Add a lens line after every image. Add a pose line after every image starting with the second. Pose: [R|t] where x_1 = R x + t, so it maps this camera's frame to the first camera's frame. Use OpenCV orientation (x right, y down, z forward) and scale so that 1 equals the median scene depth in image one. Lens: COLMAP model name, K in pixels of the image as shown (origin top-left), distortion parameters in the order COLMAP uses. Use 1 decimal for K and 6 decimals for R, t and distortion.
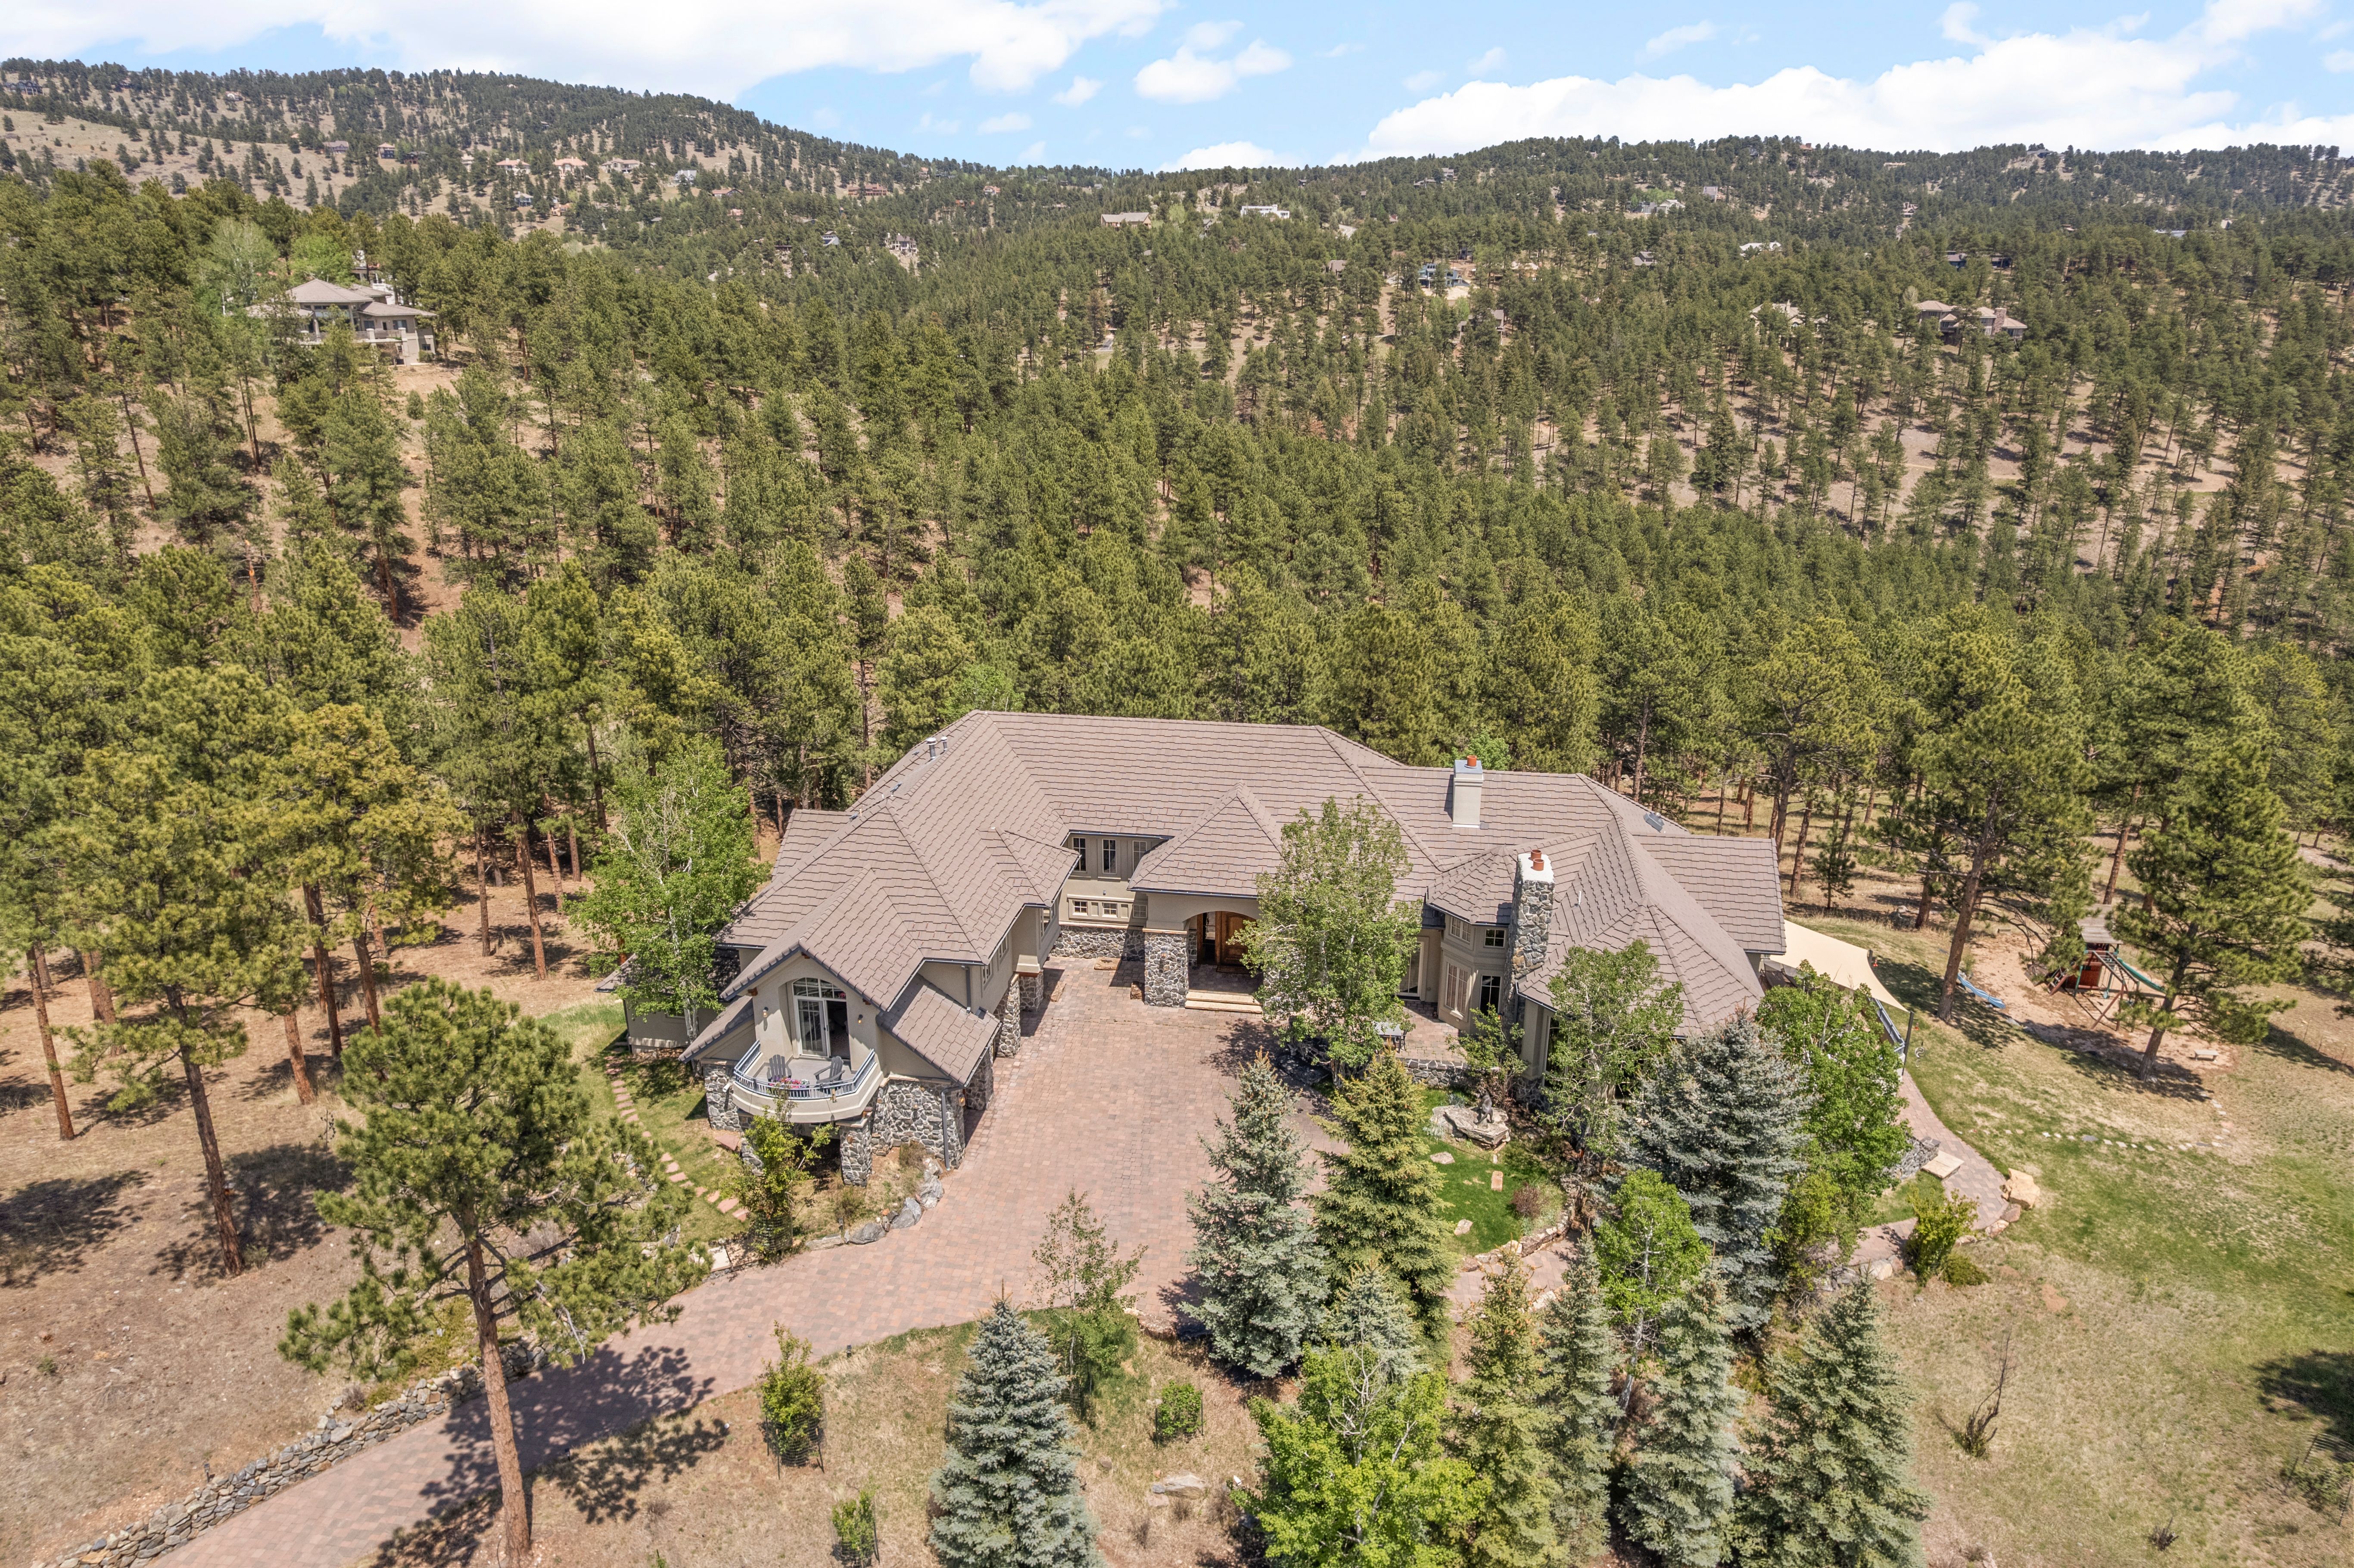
lens RADIAL K [[1508.2, 0, 1180.2], [0, 1508.2, 797.9], [0, 0, 1]] dist [-0.082860, 0.073100]
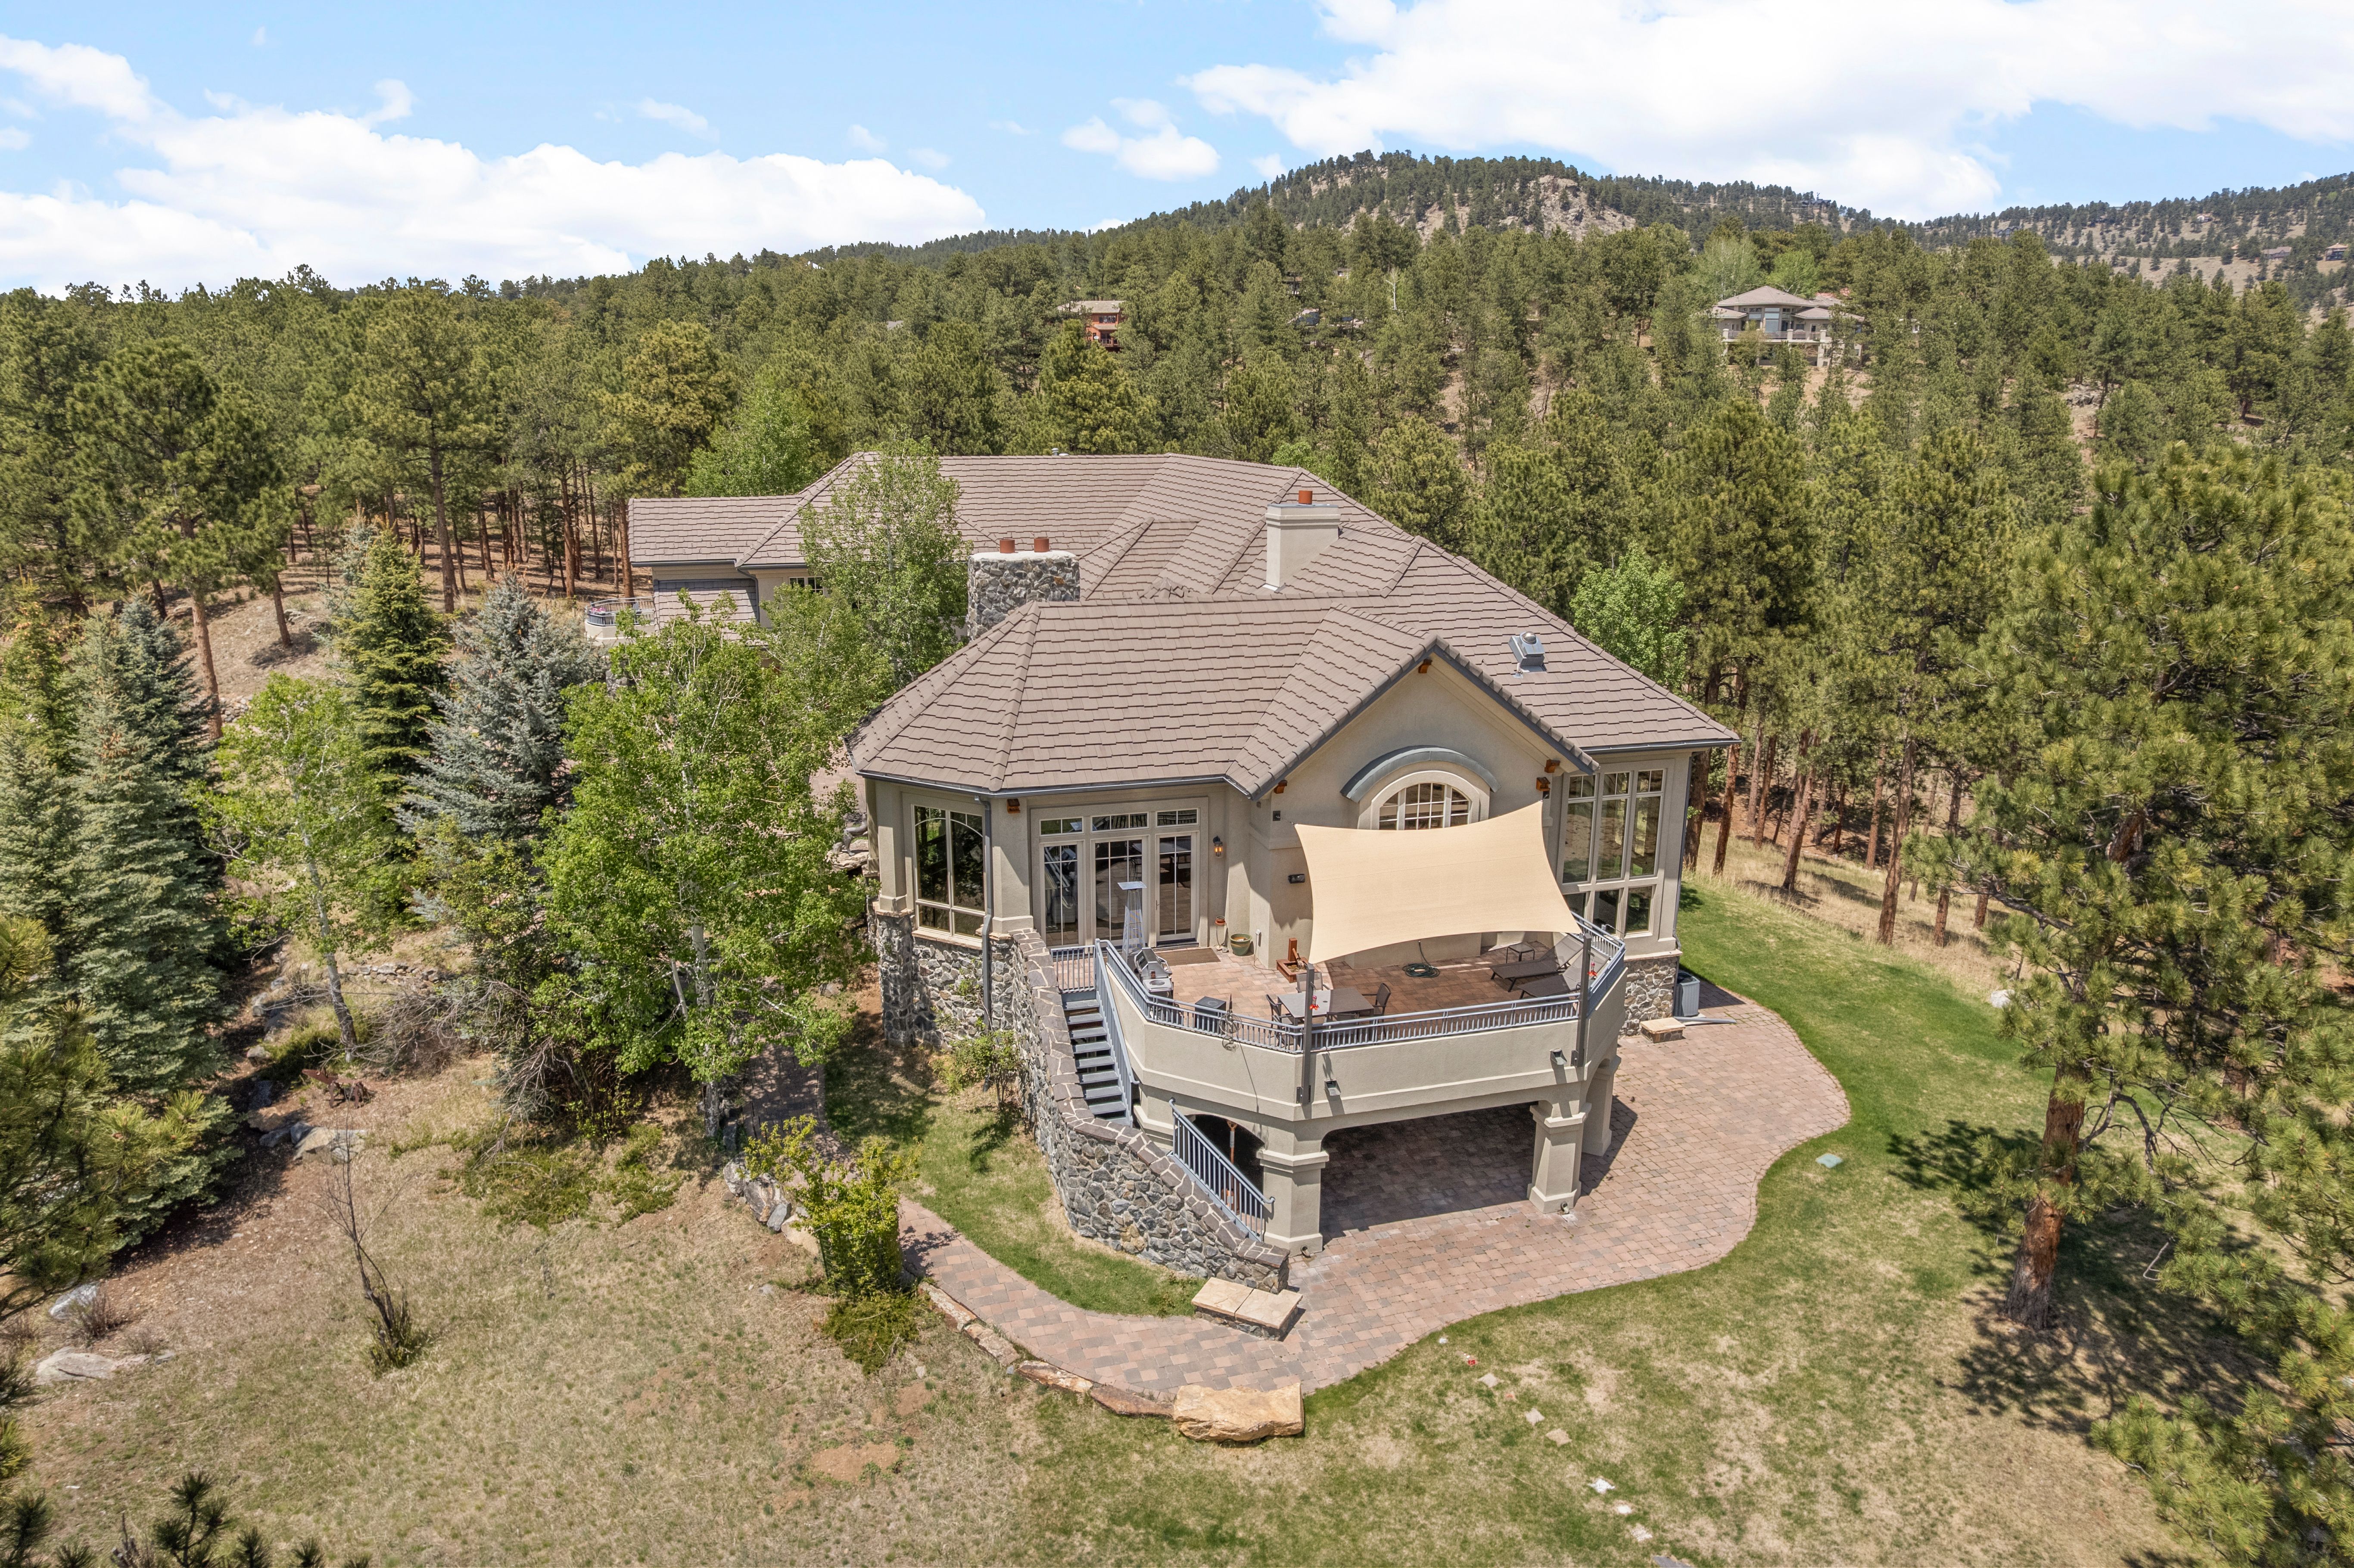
lens RADIAL K [[1508.2, 0, 1172.9], [0, 1508.2, 792.5], [0, 0, 1]] dist [-0.082860, 0.073100]
pose [[0.418538, 0.226073, -0.879612, 0.124170], [-0.300872, 0.948346, 0.100577, 0.008061], [0.856914, 0.222556, 0.464937, 0.102671]]
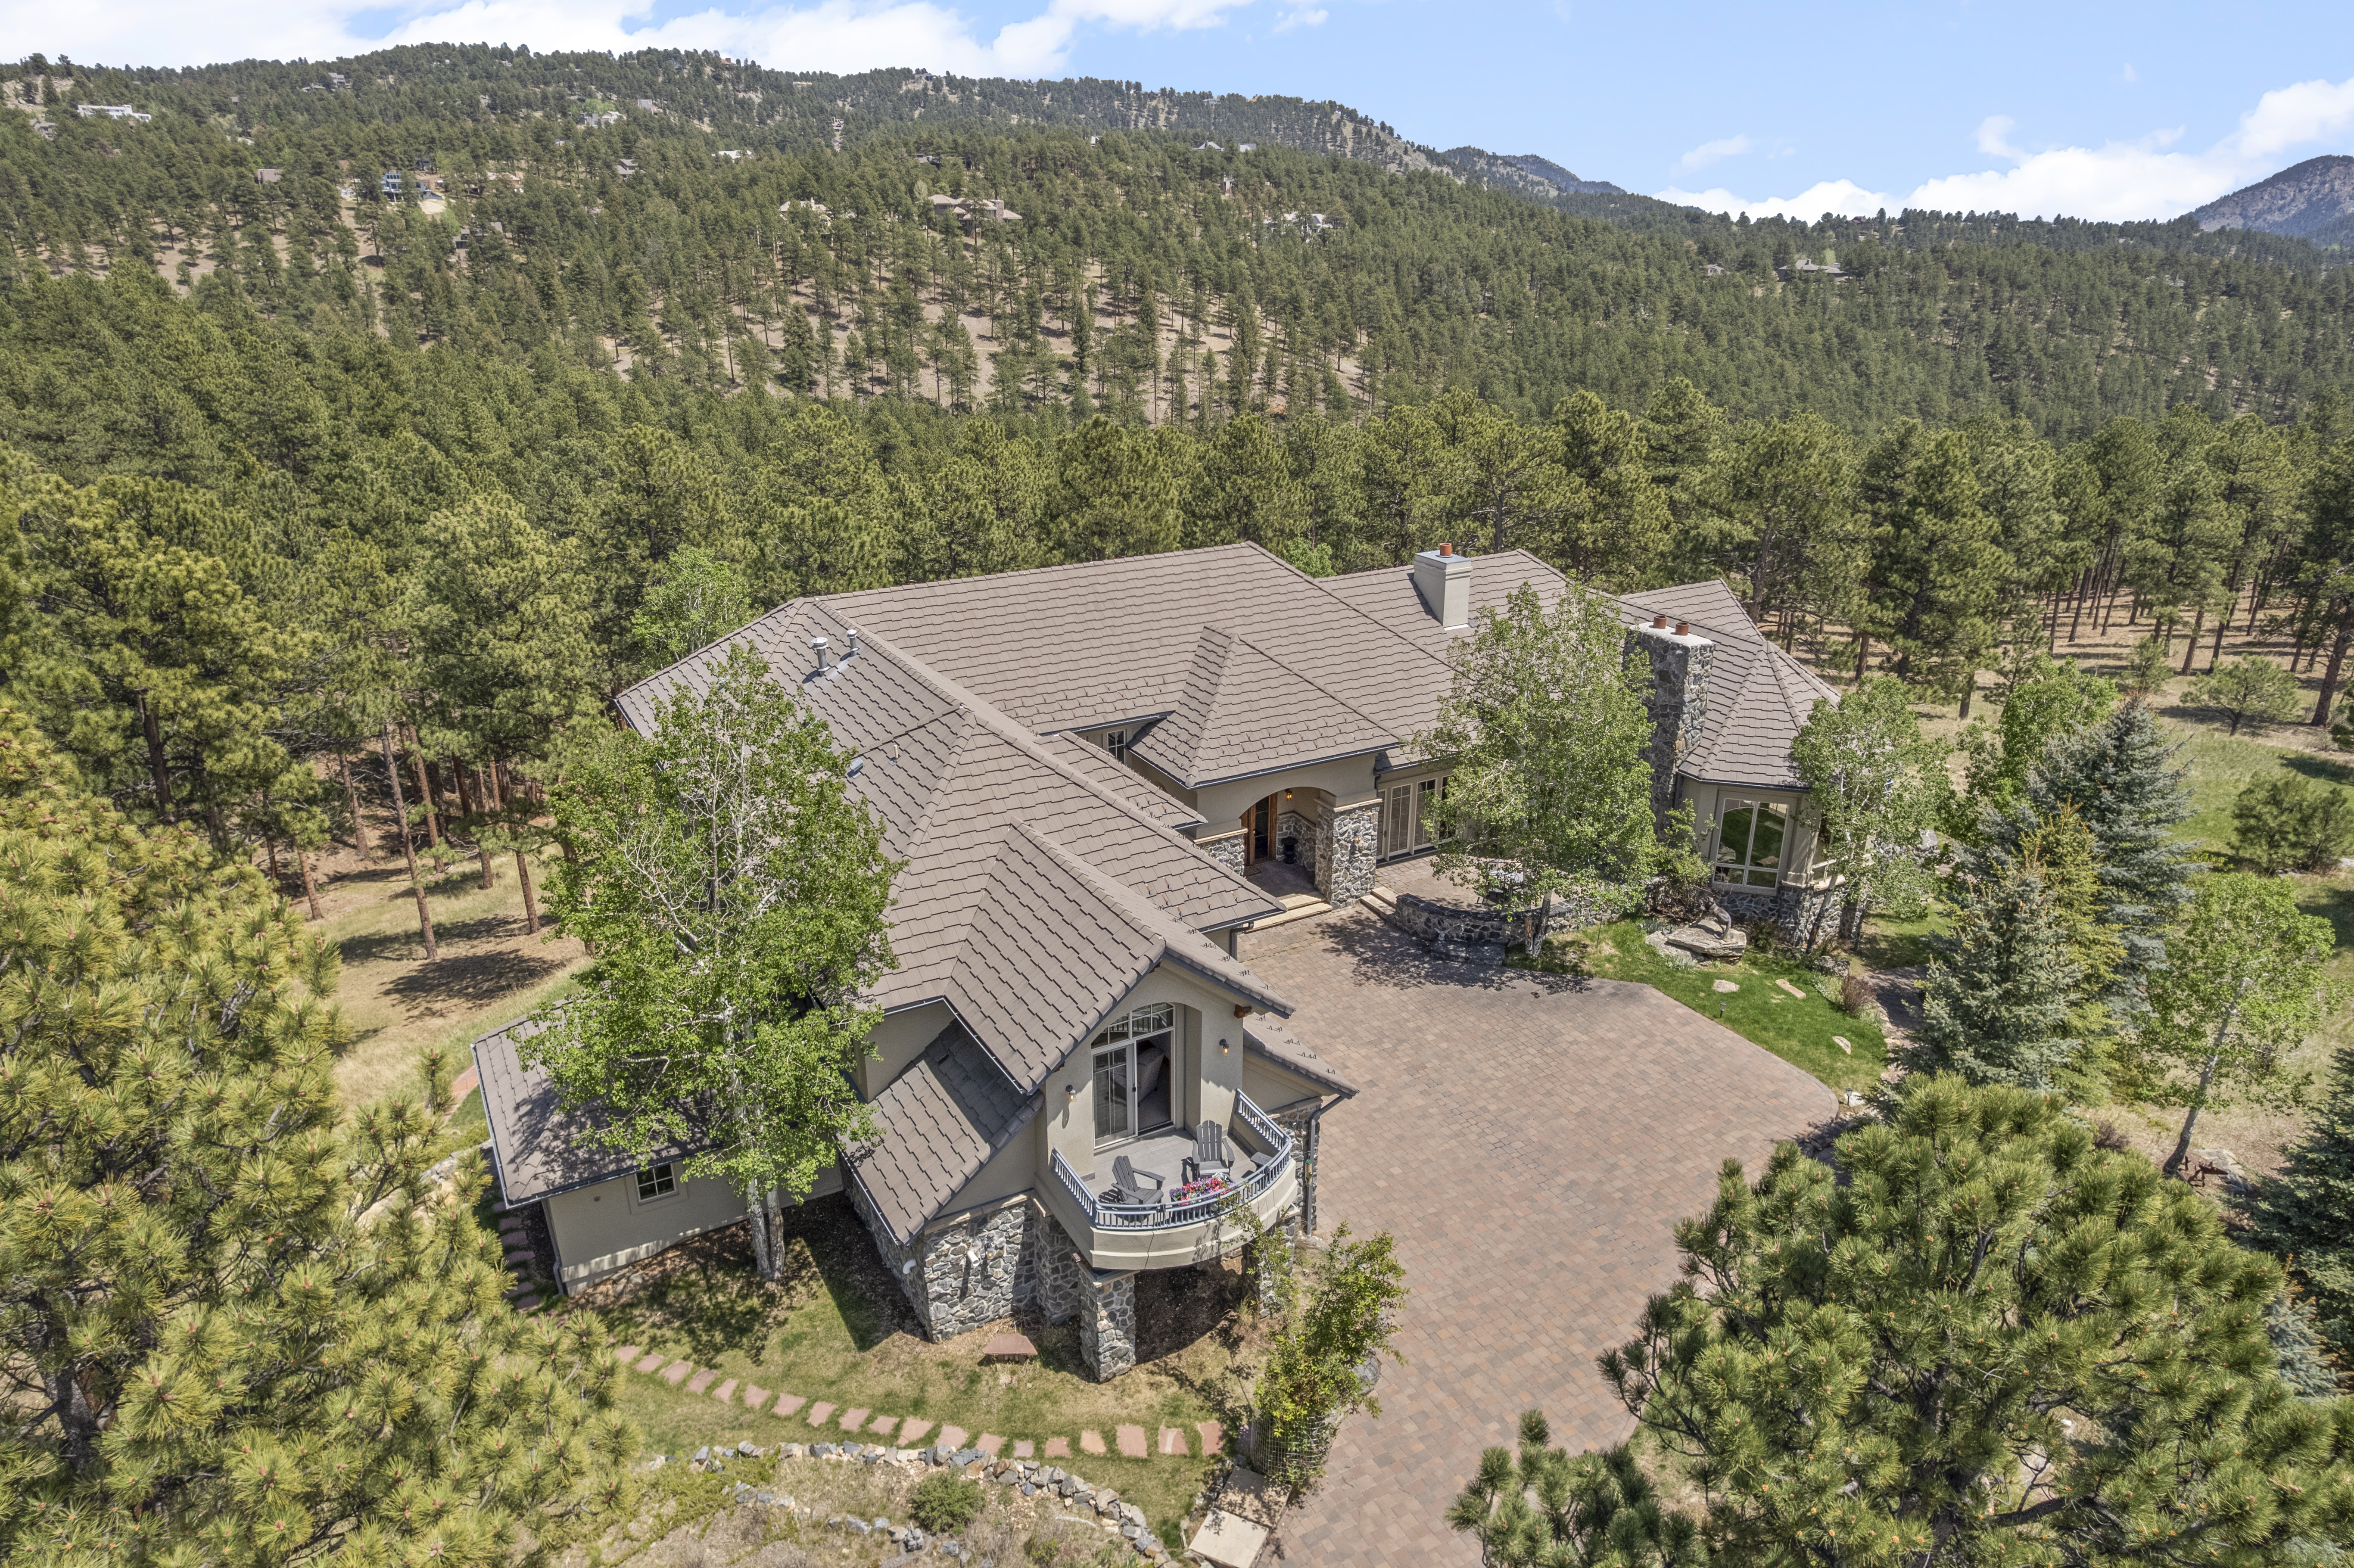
lens RADIAL K [[1508.2, 0, 1179.8], [0, 1508.2, 790.9], [0, 0, 1]] dist [-0.082860, 0.073100]
pose [[0.789561, -0.230139, 0.568884, -0.066074], [0.207368, 0.972544, 0.105629, -0.001980], [-0.577574, 0.034568, 0.815606, 0.064146]]
